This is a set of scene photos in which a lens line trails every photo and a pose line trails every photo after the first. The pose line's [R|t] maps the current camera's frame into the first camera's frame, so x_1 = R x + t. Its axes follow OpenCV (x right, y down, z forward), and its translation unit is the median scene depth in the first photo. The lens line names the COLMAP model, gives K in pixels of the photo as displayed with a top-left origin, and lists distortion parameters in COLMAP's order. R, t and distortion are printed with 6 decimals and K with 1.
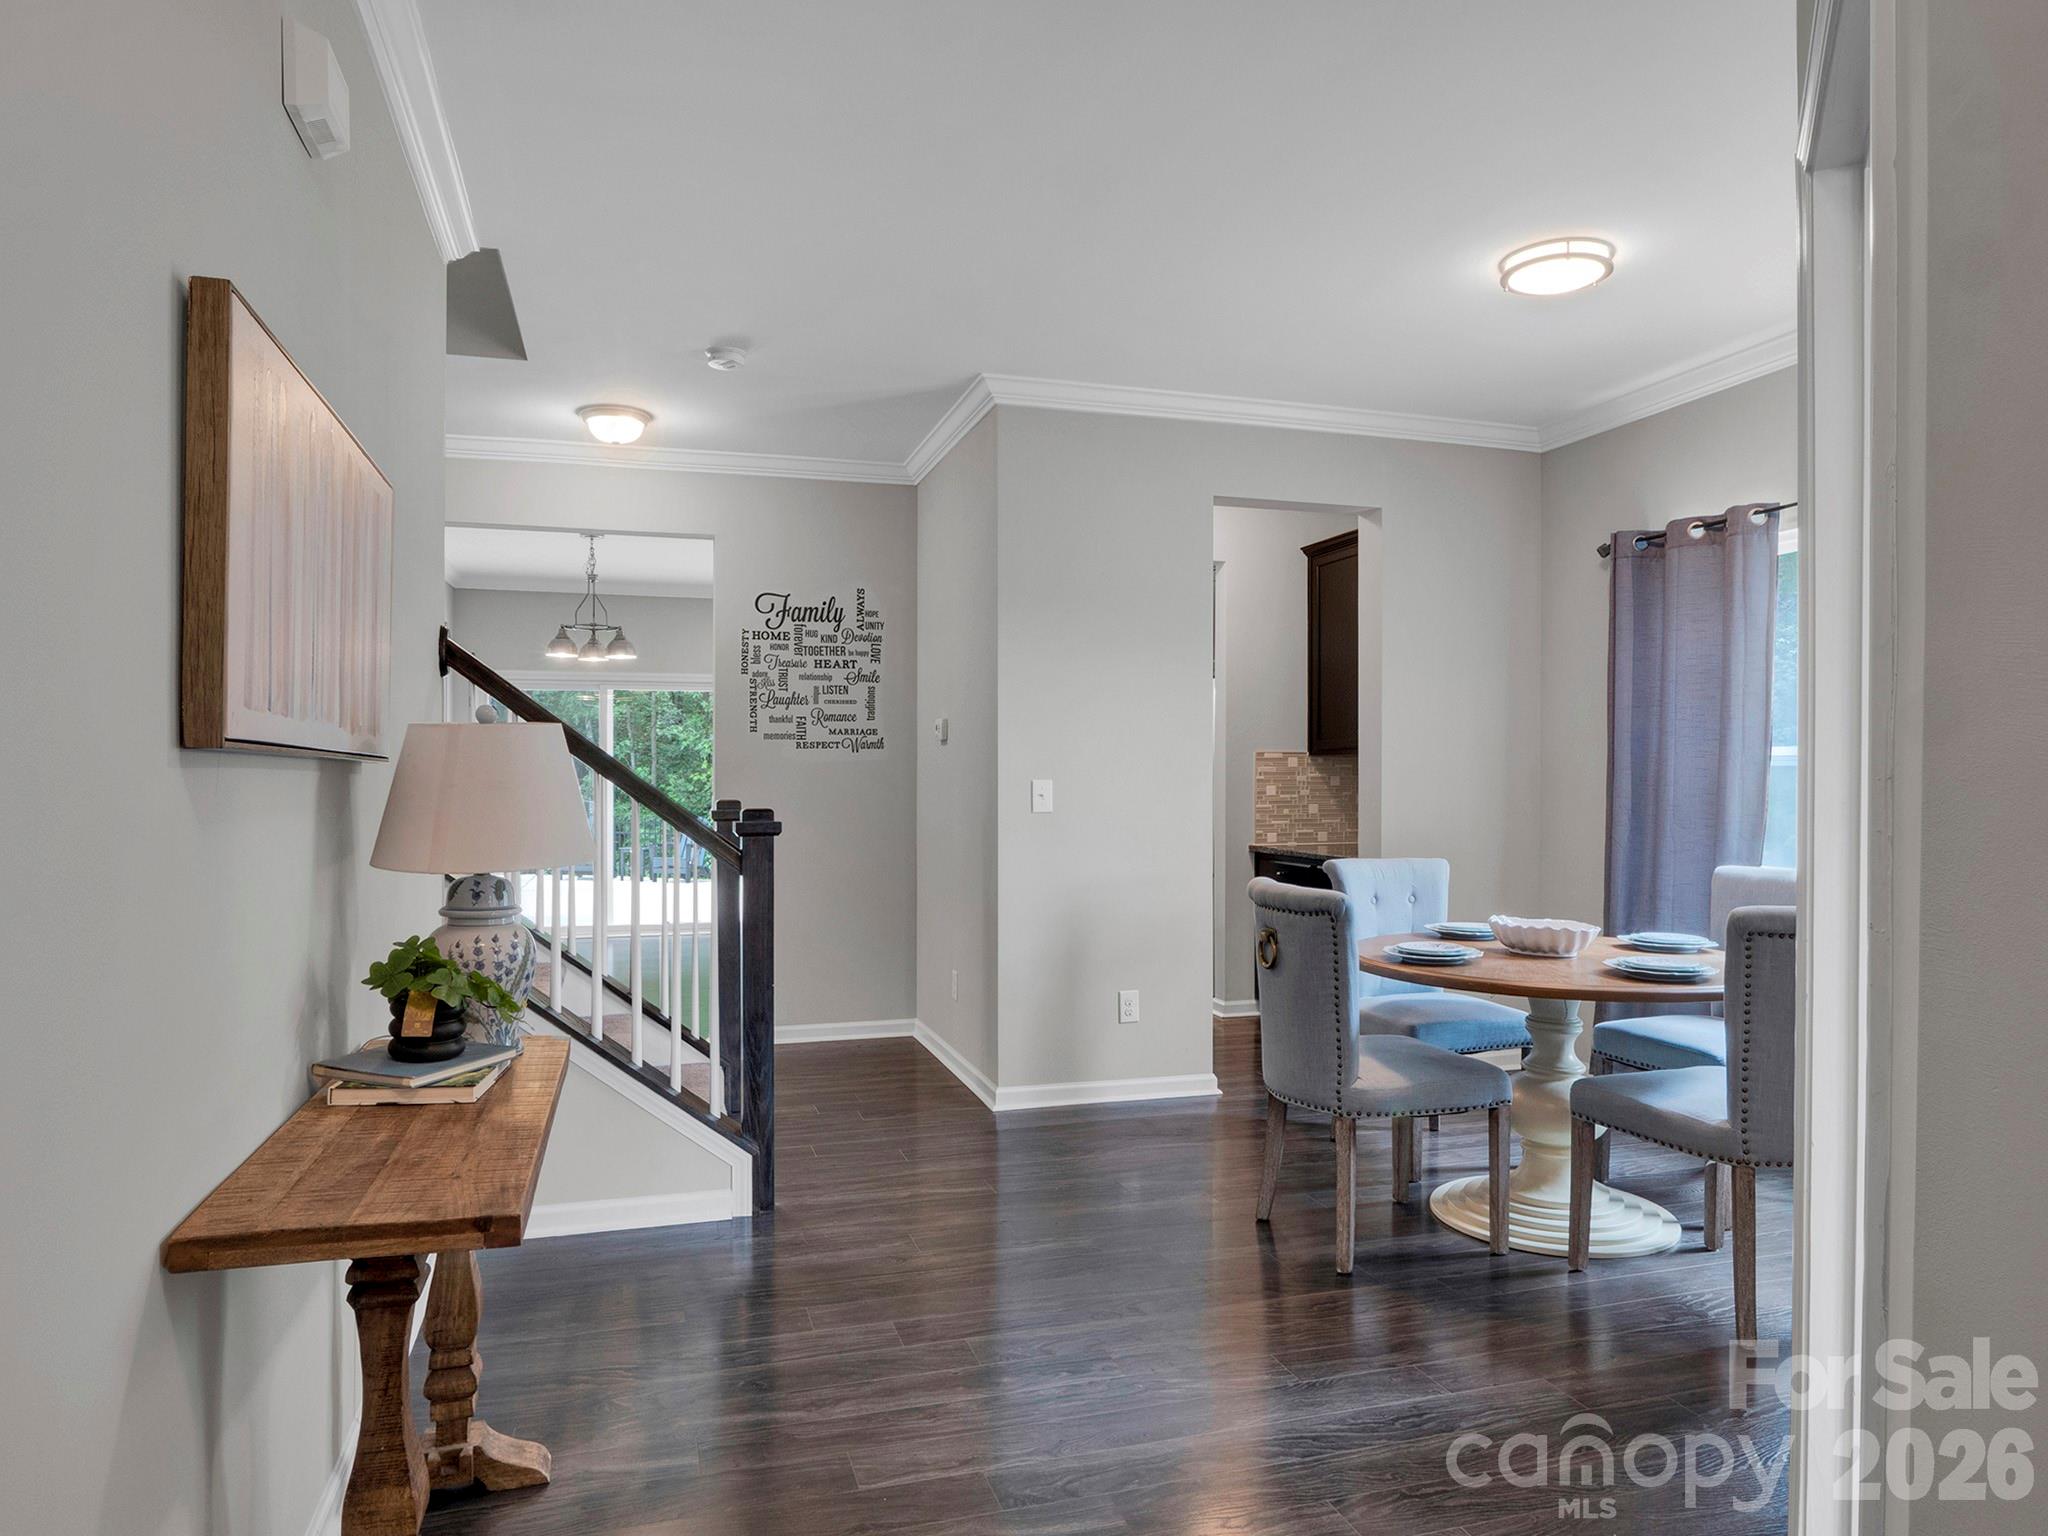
lens RADIAL K [[1293.7, 0, 1025.1], [0, 1293.7, 770.5], [0, 0, 1]] dist [-0.019331, 0.005040]
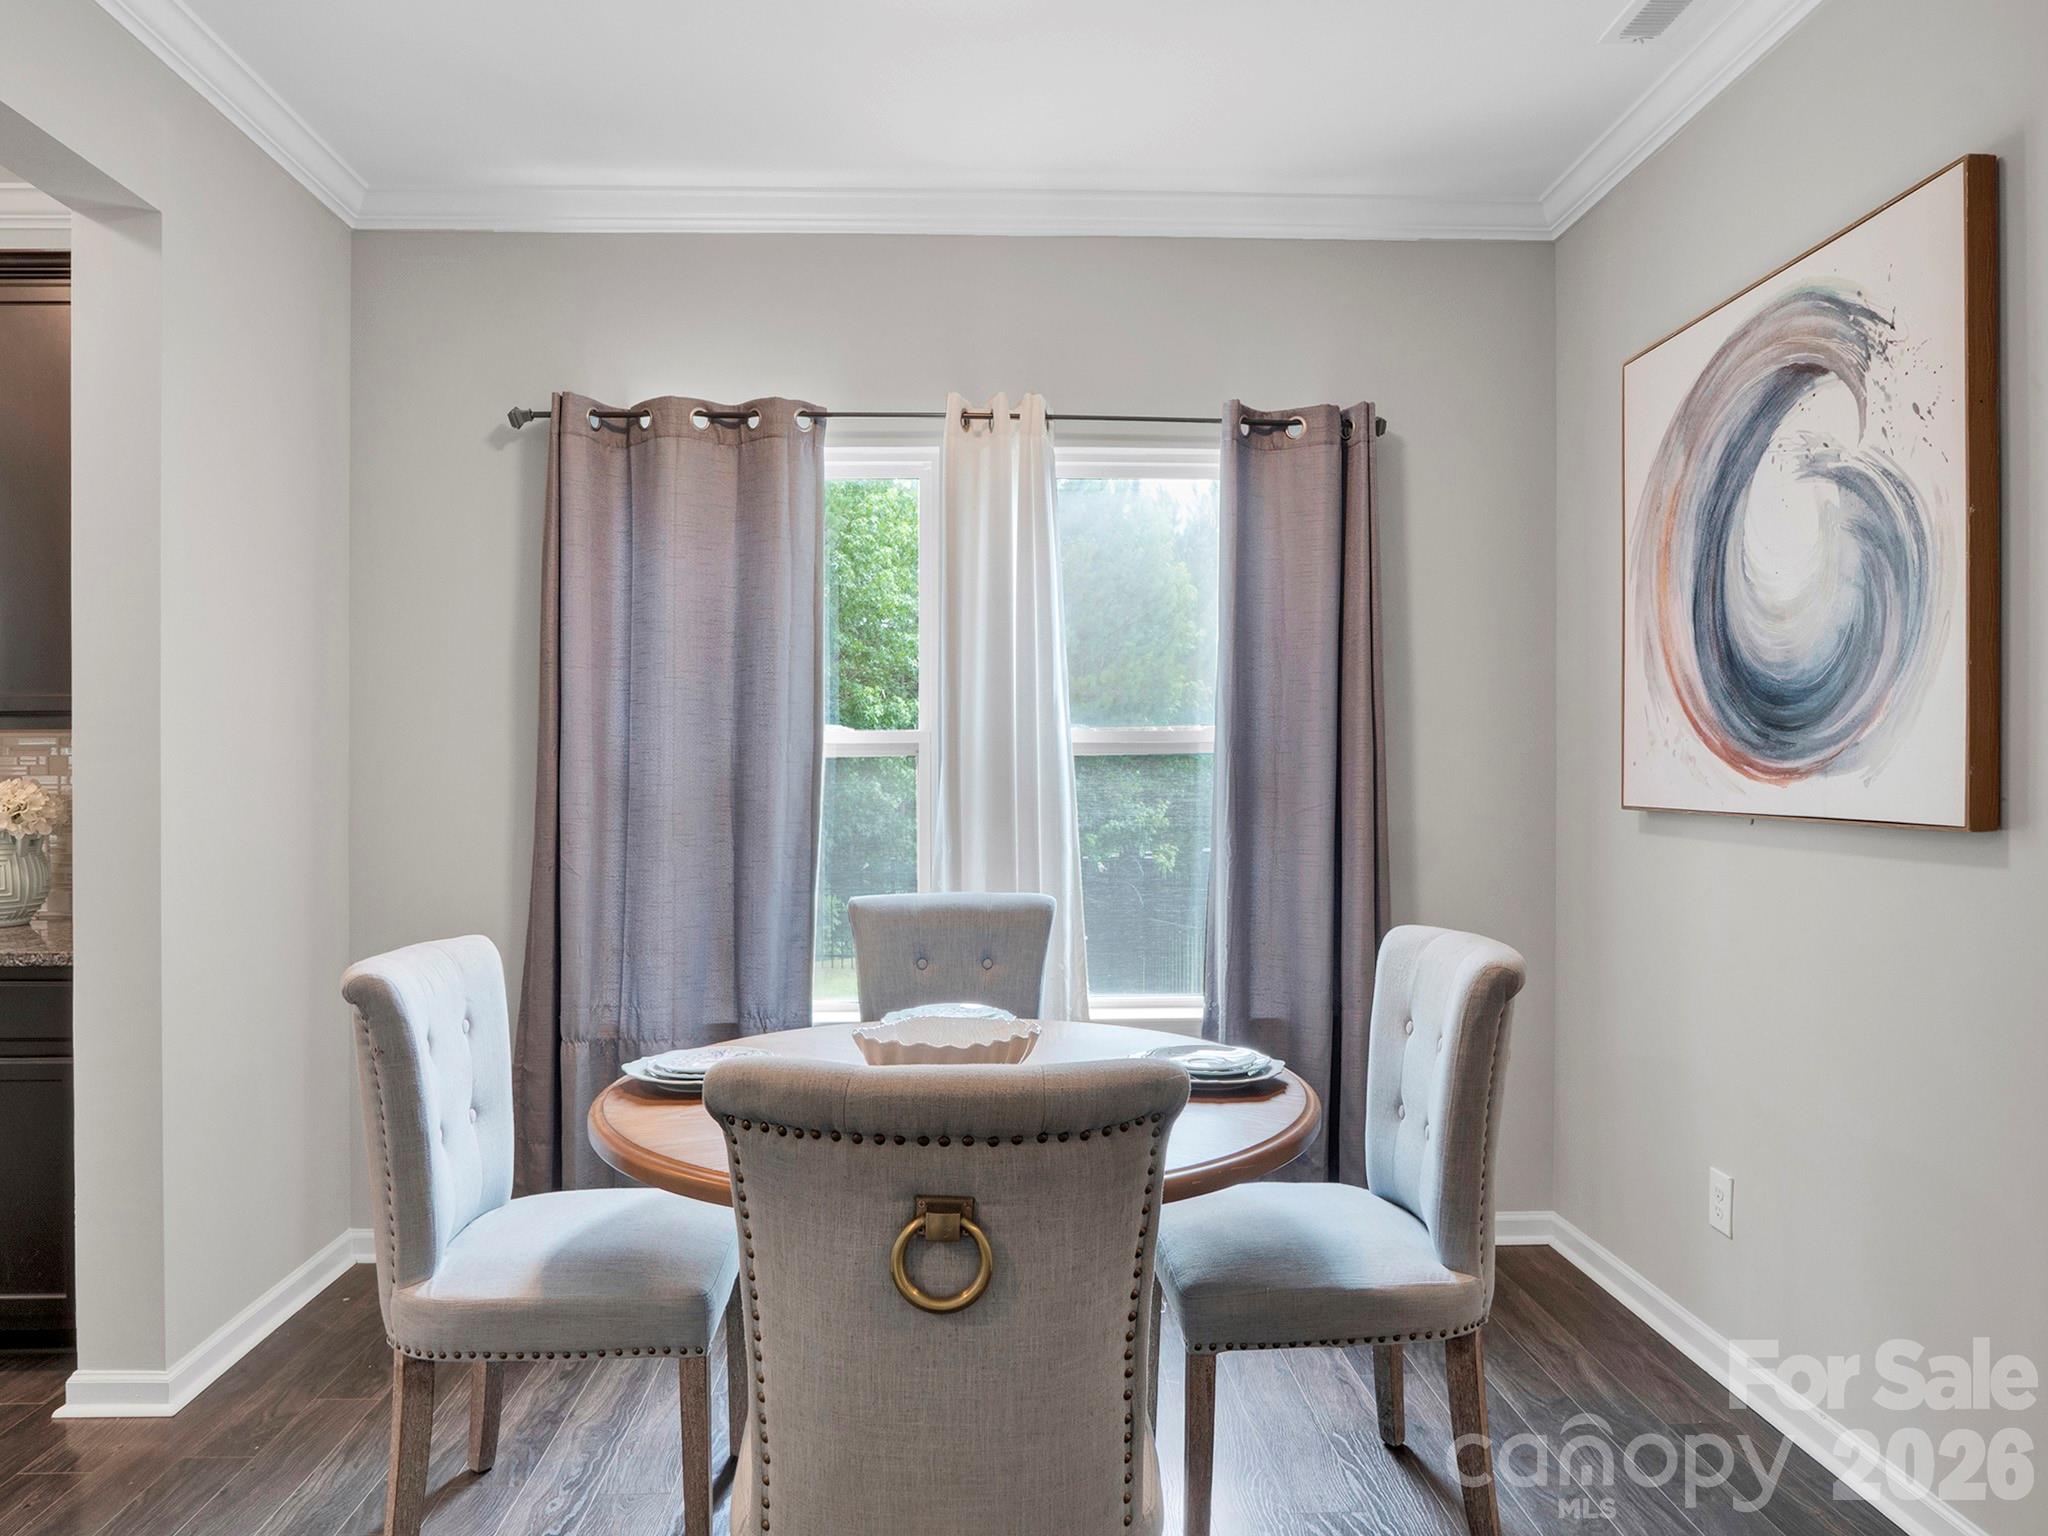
lens RADIAL K [[1293.7, 0, 1019.9], [0, 1293.7, 769.1], [0, 0, 1]] dist [-0.019331, 0.005040]
pose [[0.253070, -0.009307, 0.967403, -0.113768], [0.006260, 0.999949, 0.007983, -0.001166], [-0.967428, 0.004036, 0.253116, 0.655495]]
